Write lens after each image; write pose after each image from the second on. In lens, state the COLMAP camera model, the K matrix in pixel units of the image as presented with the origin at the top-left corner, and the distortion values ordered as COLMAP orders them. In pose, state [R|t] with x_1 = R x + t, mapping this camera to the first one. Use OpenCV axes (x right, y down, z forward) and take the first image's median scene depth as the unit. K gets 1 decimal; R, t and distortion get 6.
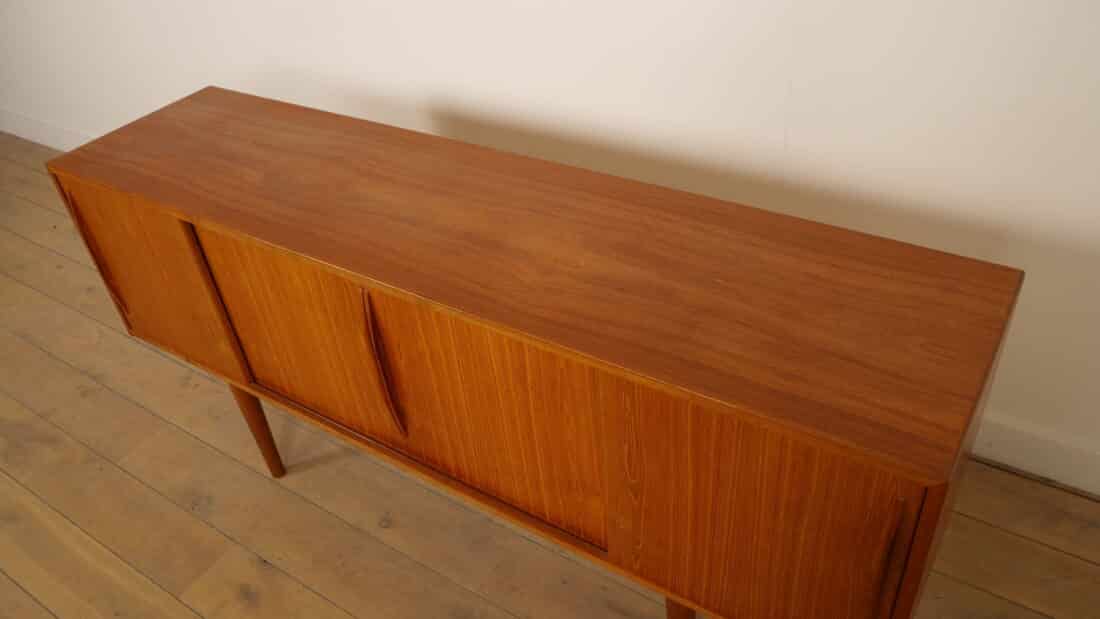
lens RADIAL K [[837.1, 0, 550.0], [0, 837.1, 309.5], [0, 0, 1]] dist [-0.017977, 0.001454]
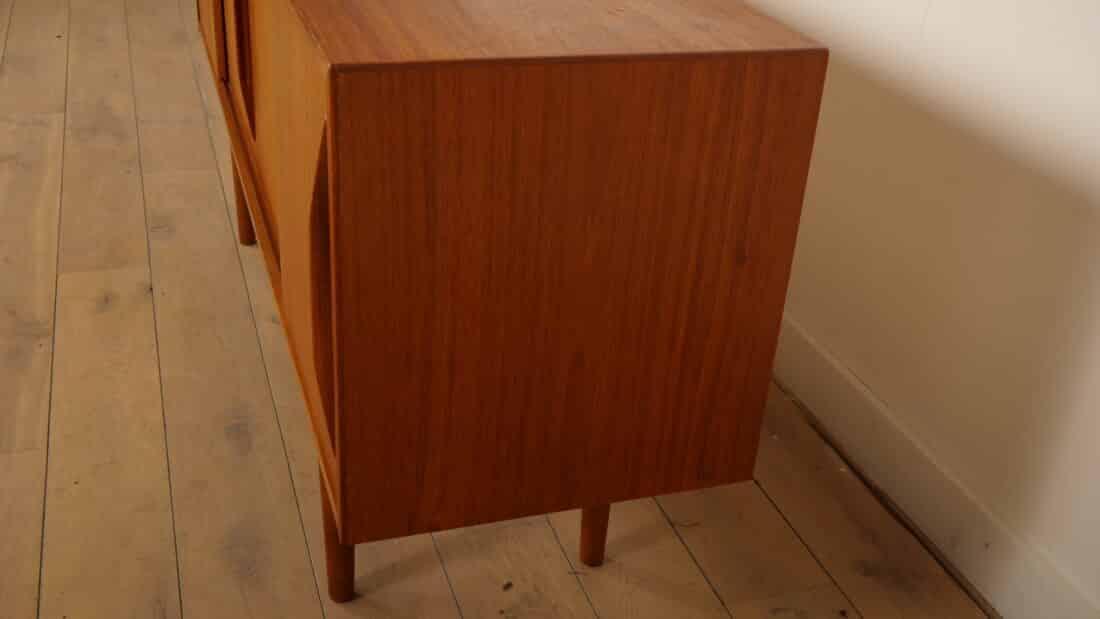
lens RADIAL K [[1226.6, 0, 550.0], [0, 1226.6, 309.5], [0, 0, 1]] dist [-0.002633, 0.002047]
pose [[0.777401, 0.408657, -0.478171, 0.640472], [-0.475685, 0.879345, -0.021848, 0.177089], [0.411549, 0.244444, 0.877995, 0.101705]]
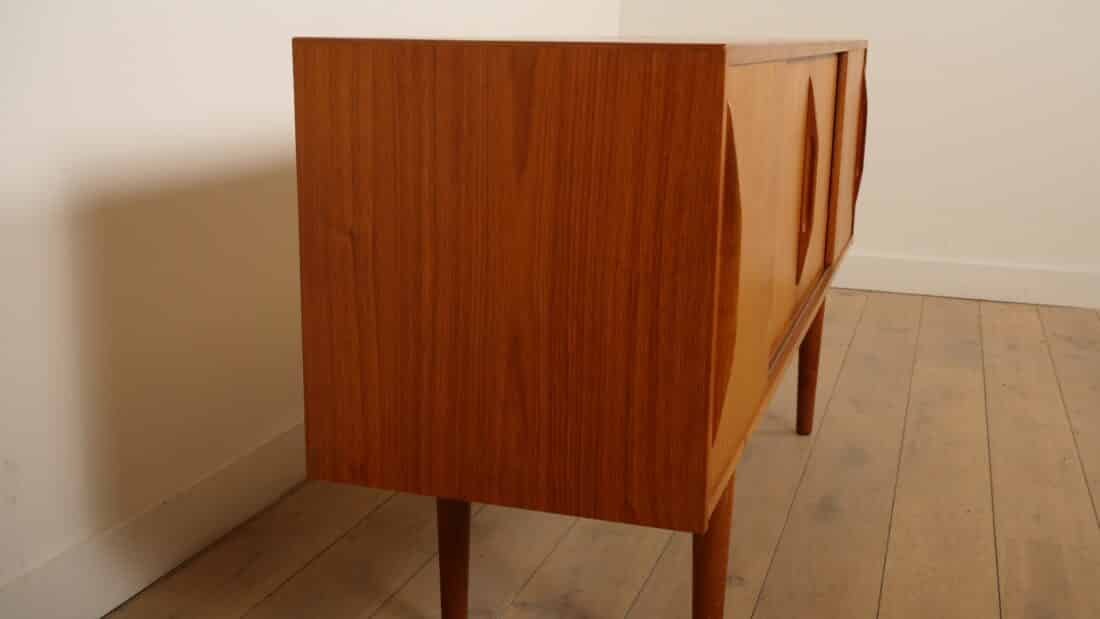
lens RADIAL K [[1226.6, 0, 550.0], [0, 1226.6, 309.5], [0, 0, 1]] dist [-0.002633, 0.002047]
pose [[-0.268544, -0.127437, 0.954800, -1.243583], [0.592909, 0.759327, 0.268107, -0.306967], [-0.759172, 0.638109, -0.128354, 1.282100]]
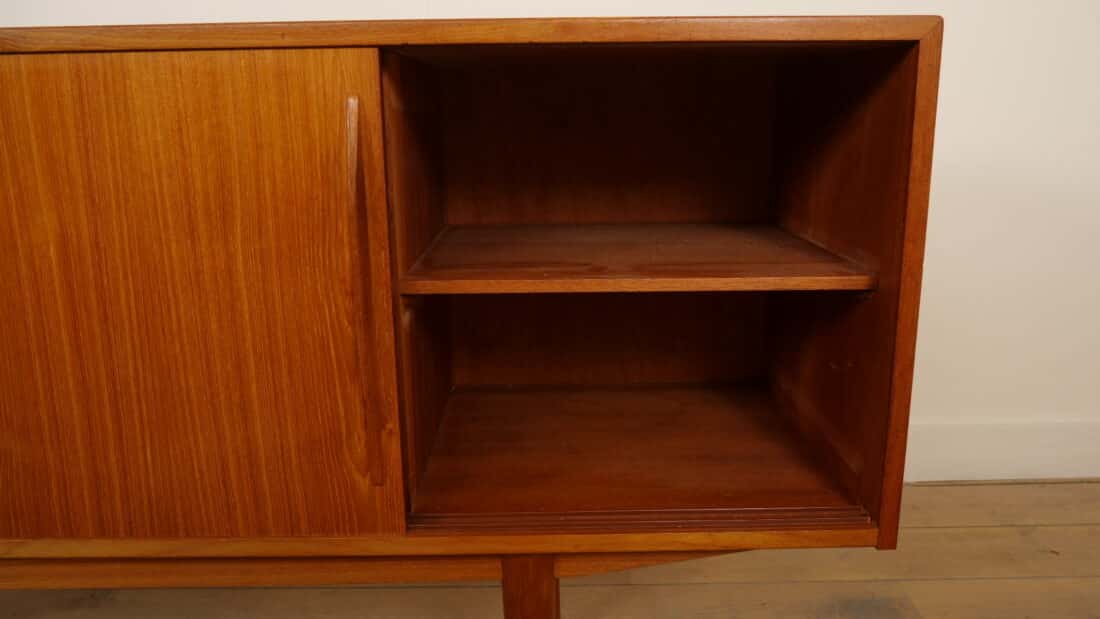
lens RADIAL K [[837.1, 0, 550.0], [0, 837.1, 309.5], [0, 0, 1]] dist [-0.017977, 0.001454]
pose [[0.838460, -0.047632, 0.542878, 0.094864], [0.278261, 0.893944, -0.351332, 0.382534], [-0.468568, 0.445640, 0.762791, 0.257088]]
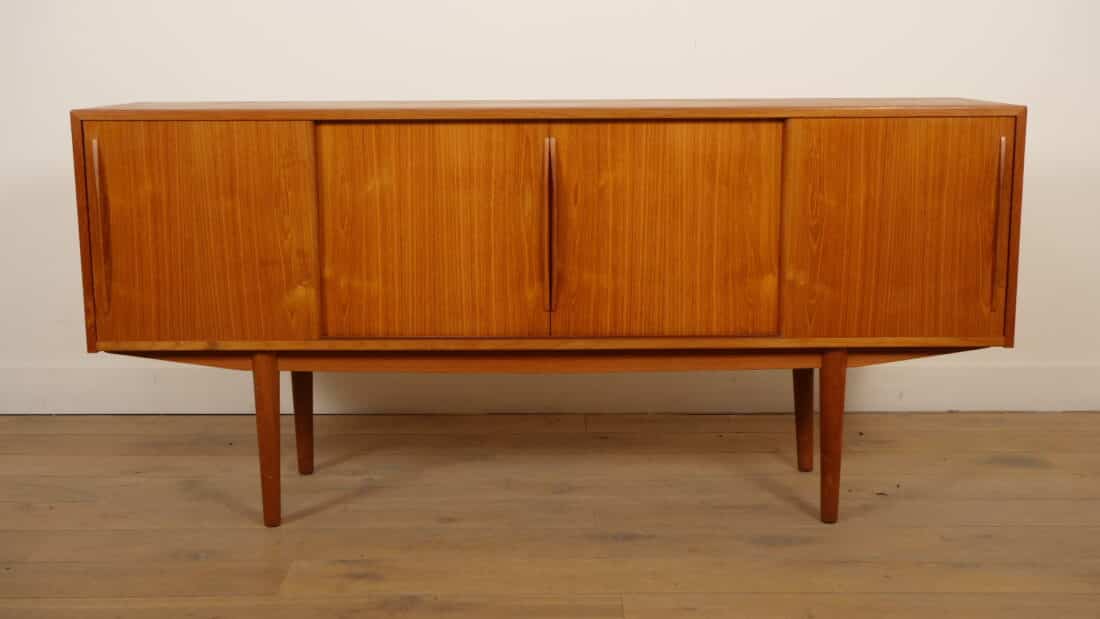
lens RADIAL K [[1407.9, 0, 550.0], [0, 1407.9, 309.5], [0, 0, 1]] dist [0.005701, 0.010930]
pose [[0.828810, -0.012848, 0.559382, -1.071261], [0.280822, 0.874256, -0.396000, 0.780952], [-0.483955, 0.485296, 0.728200, -0.254524]]
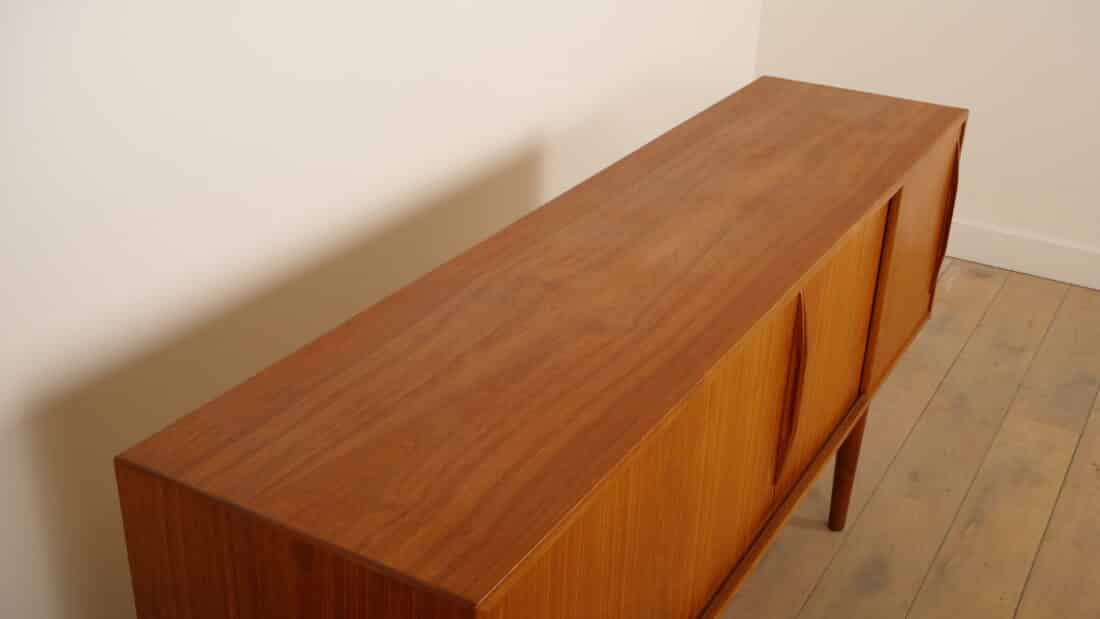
lens RADIAL K [[1226.6, 0, 550.0], [0, 1226.6, 309.5], [0, 0, 1]] dist [-0.002633, 0.002047]
pose [[-0.065017, -0.346021, 0.935971, -1.164080], [0.586150, 0.745847, 0.316450, -0.468753], [-0.807590, 0.569194, 0.154328, 0.829725]]
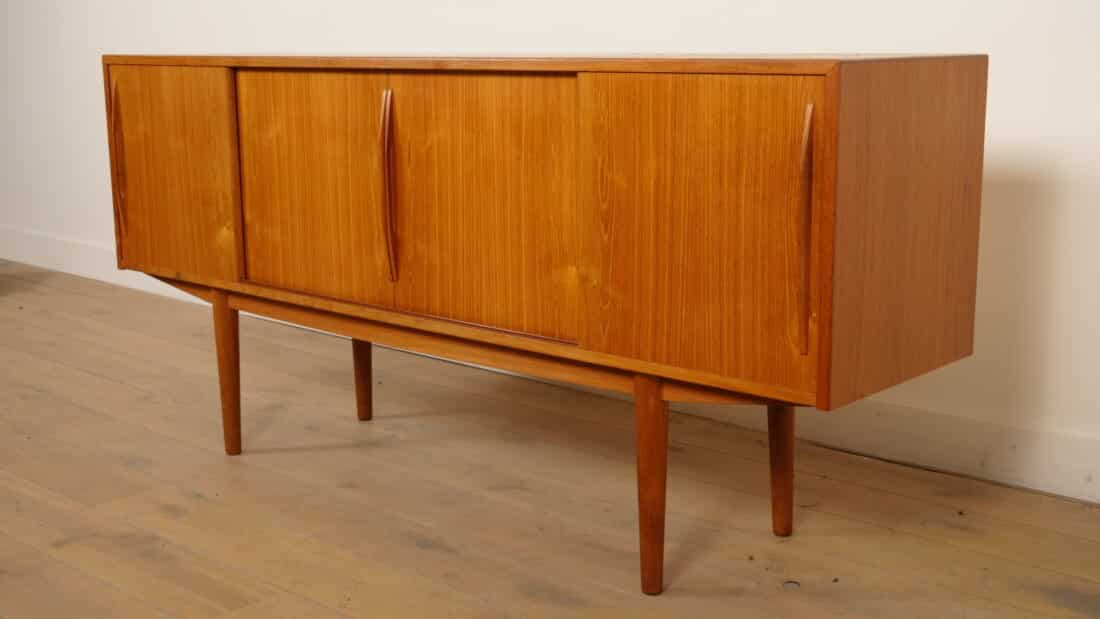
lens RADIAL K [[1375.8, 0, 550.0], [0, 1375.8, 309.5], [0, 0, 1]] dist [-0.011195, -0.008834]
pose [[0.984655, 0.110562, -0.135018, 0.198594], [-0.158088, 0.892789, -0.421825, 0.751544], [0.073905, 0.436697, 0.896568, -0.344078]]
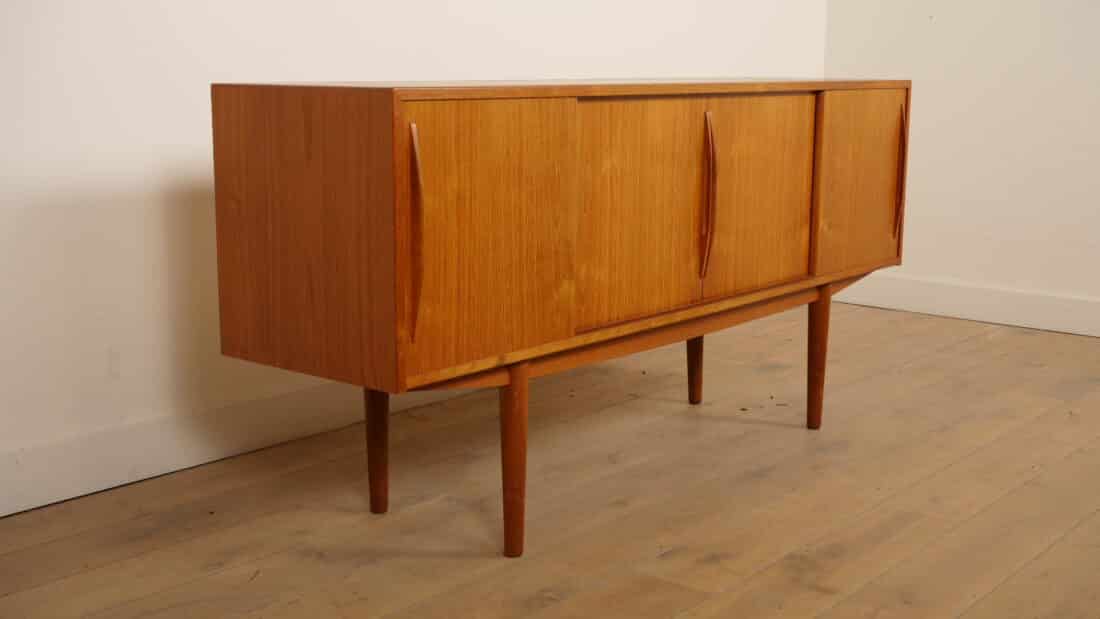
lens RADIAL K [[1375.8, 0, 550.0], [0, 1375.8, 309.5], [0, 0, 1]] dist [-0.011195, -0.008834]
pose [[0.088912, -0.087342, 0.992203, -1.832865], [0.591304, 0.806248, 0.017985, 0.031857], [-0.801532, 0.585094, 0.123331, 0.894123]]
